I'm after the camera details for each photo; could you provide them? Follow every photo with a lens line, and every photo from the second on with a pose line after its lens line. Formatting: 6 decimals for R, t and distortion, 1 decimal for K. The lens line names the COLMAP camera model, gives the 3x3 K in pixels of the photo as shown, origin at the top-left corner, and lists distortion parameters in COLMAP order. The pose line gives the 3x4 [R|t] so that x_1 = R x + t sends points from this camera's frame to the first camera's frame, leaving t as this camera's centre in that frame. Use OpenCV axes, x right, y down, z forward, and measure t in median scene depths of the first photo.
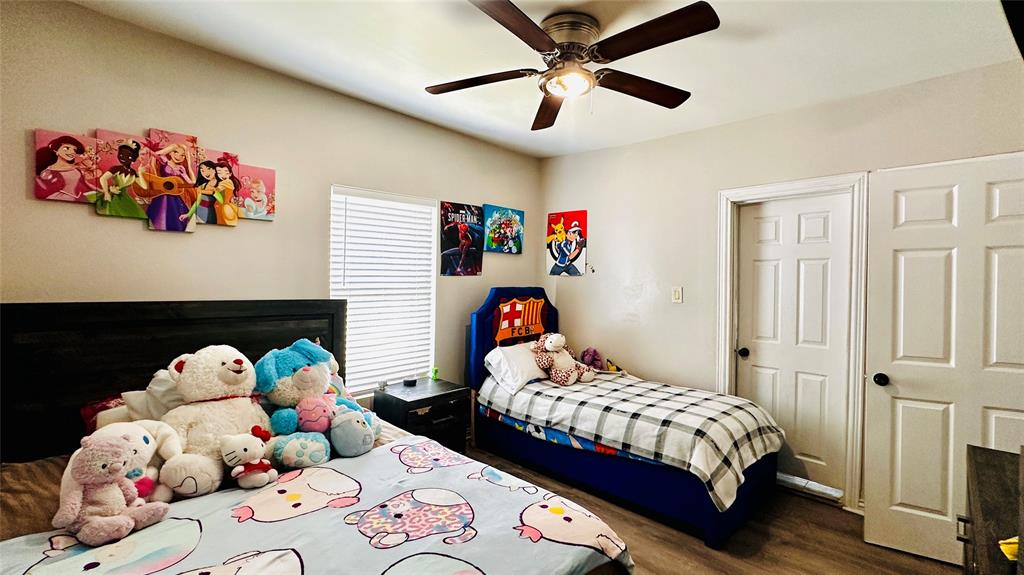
lens RADIAL K [[456.9, 0, 512.5], [0, 456.9, 286.2], [0, 0, 1]] dist [-0.002371, -0.000860]
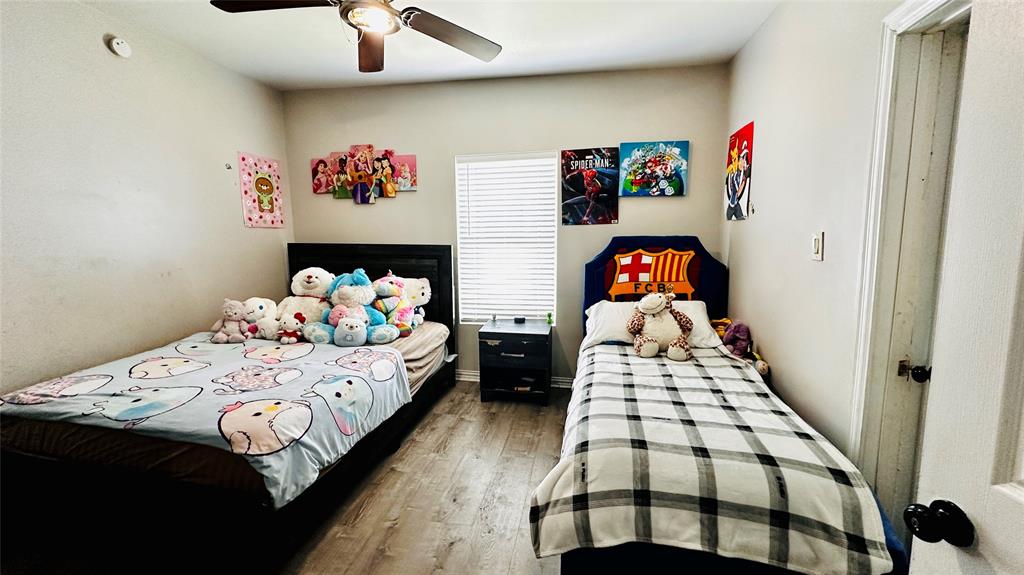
lens RADIAL K [[407.8, 0, 511.6], [0, 407.8, 284.1], [0, 0, 1]] dist [-0.003182, 0.001753]
pose [[0.533304, 0.088257, -0.841307, 0.723654], [-0.002406, 0.994697, 0.102824, 0.019059], [0.845920, -0.052812, 0.530688, 0.522544]]
